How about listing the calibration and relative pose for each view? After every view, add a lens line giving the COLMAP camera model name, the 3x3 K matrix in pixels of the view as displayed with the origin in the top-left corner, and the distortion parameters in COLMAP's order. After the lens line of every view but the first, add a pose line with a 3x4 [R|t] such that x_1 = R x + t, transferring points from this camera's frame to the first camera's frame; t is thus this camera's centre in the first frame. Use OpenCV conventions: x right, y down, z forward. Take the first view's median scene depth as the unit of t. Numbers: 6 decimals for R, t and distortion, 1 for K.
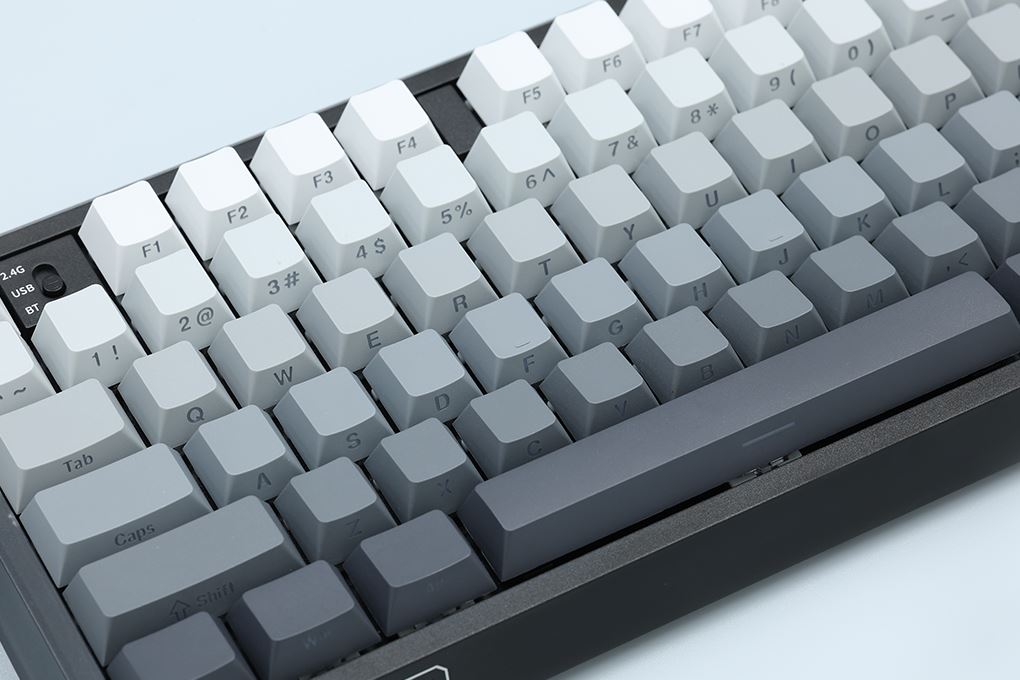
lens RADIAL K [[3437.5, 0, 510.0], [0, 3437.5, 340.0], [0, 0, 1]] dist [0.116461, 1.071348]
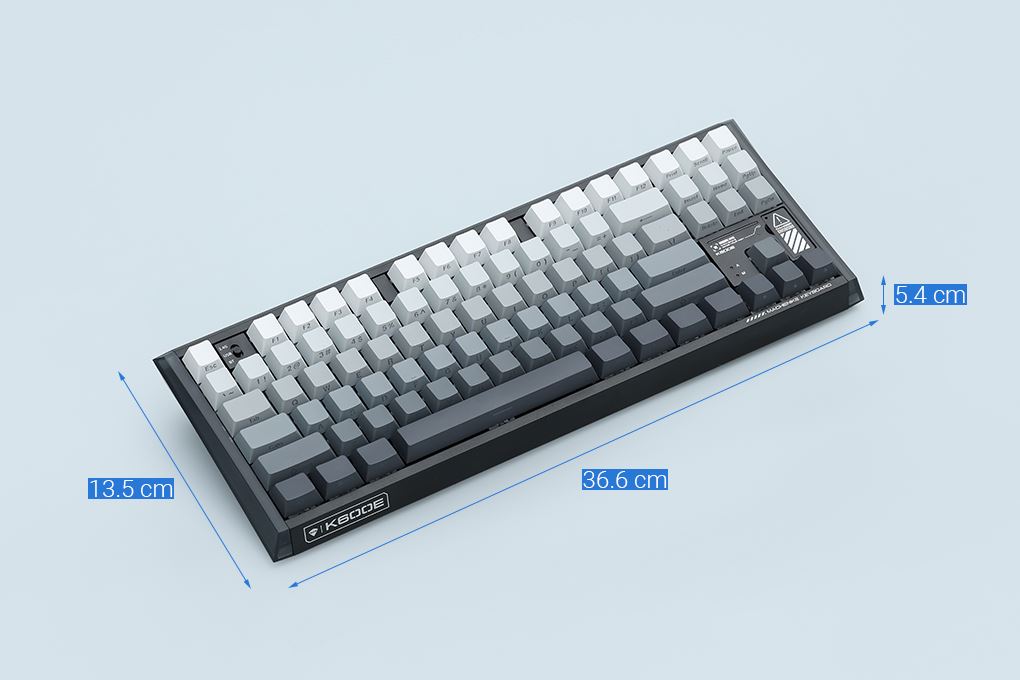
lens RADIAL K [[3437.5, 0, 510.0], [0, 3437.5, 340.0], [0, 0, 1]] dist [0.116461, 1.071348]
pose [[0.998206, 0.009738, 0.059071, -0.081274], [-0.011086, 0.999685, 0.022531, -0.090085], [-0.058833, -0.023145, 0.997999, -1.720794]]
